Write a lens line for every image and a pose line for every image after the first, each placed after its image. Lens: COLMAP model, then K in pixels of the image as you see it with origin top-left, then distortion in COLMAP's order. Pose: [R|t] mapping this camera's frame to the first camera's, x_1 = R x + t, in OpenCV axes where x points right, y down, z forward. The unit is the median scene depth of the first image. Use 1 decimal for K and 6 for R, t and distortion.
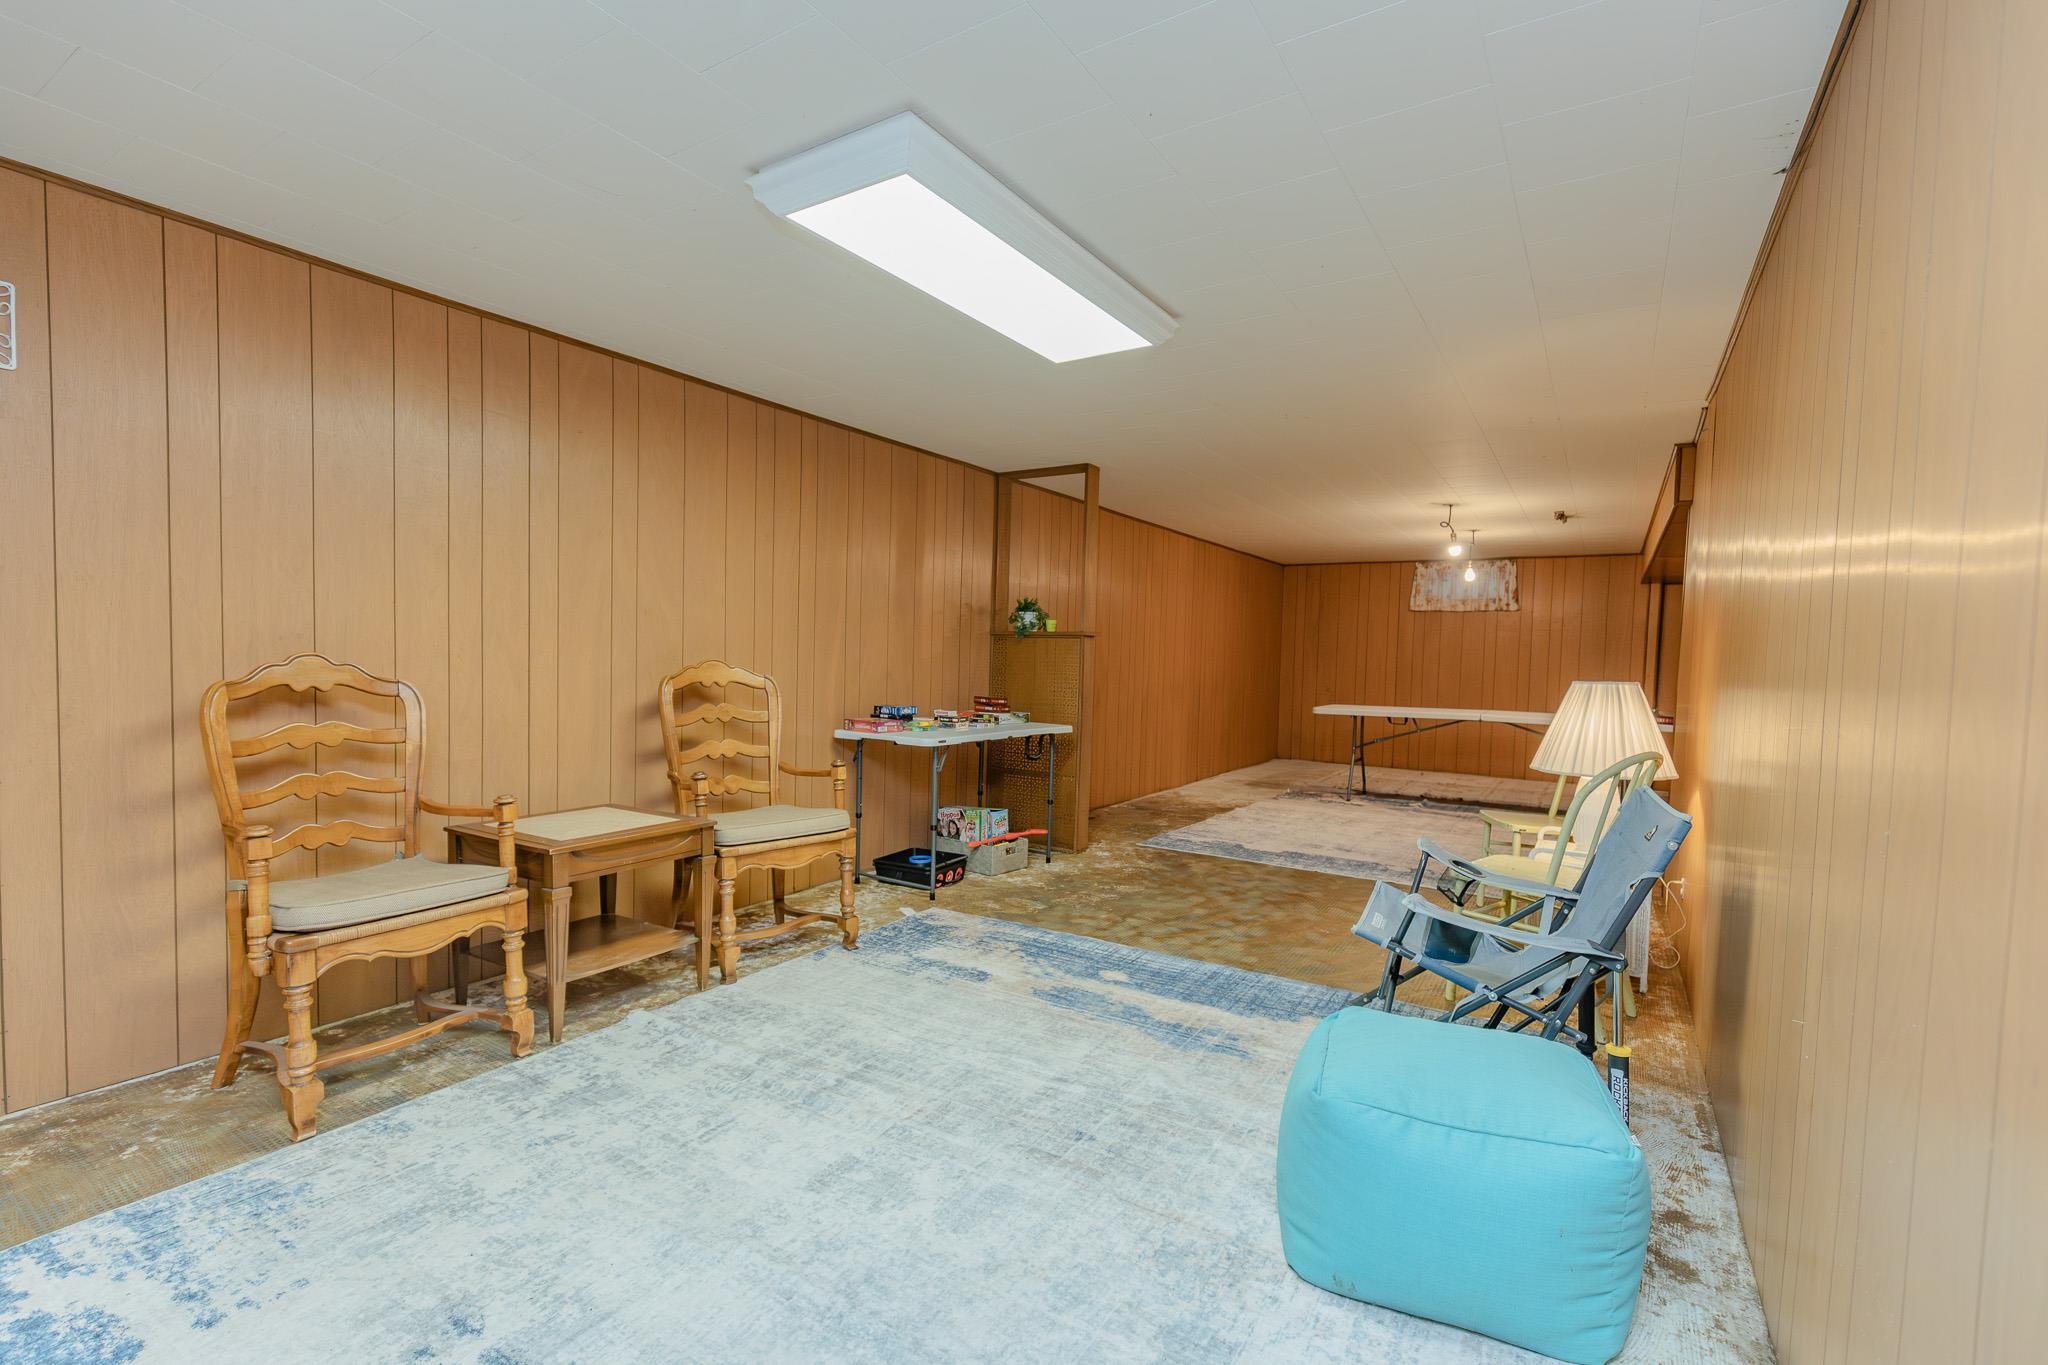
lens RADIAL K [[910.4, 0, 1019.9], [0, 910.4, 690.6], [0, 0, 1]] dist [0.014569, 0.000182]
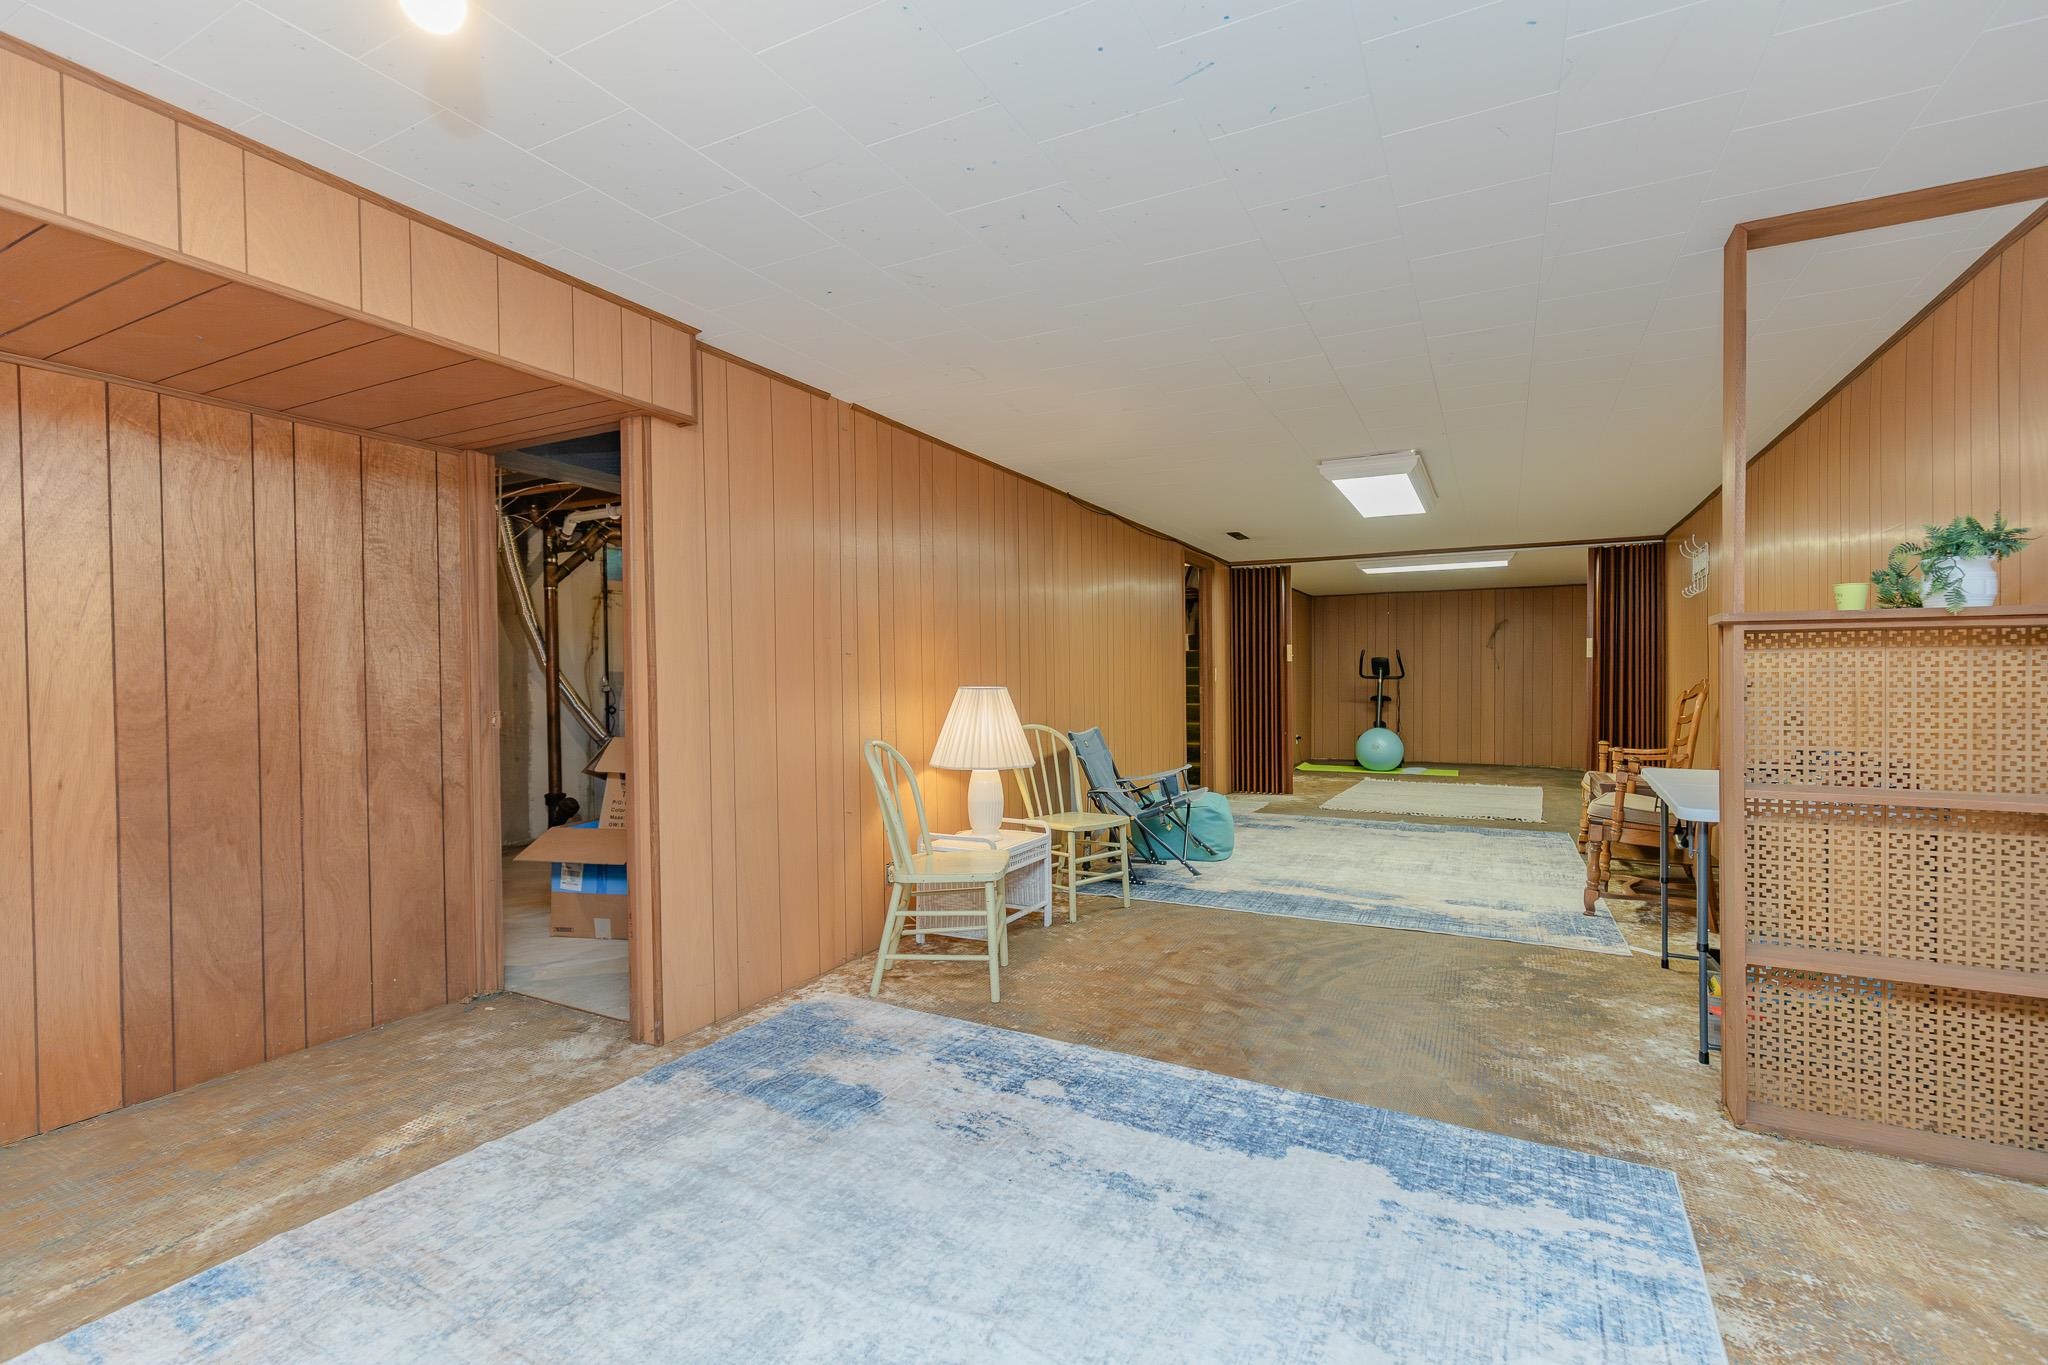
lens RADIAL K [[910.4, 0, 1019.9], [0, 910.4, 690.6], [0, 0, 1]] dist [0.014569, 0.000182]
pose [[-0.996284, -0.013536, -0.085061, 0.570983], [-0.018075, 0.998440, 0.052822, -0.056856], [0.084213, 0.054163, -0.994975, 1.785758]]
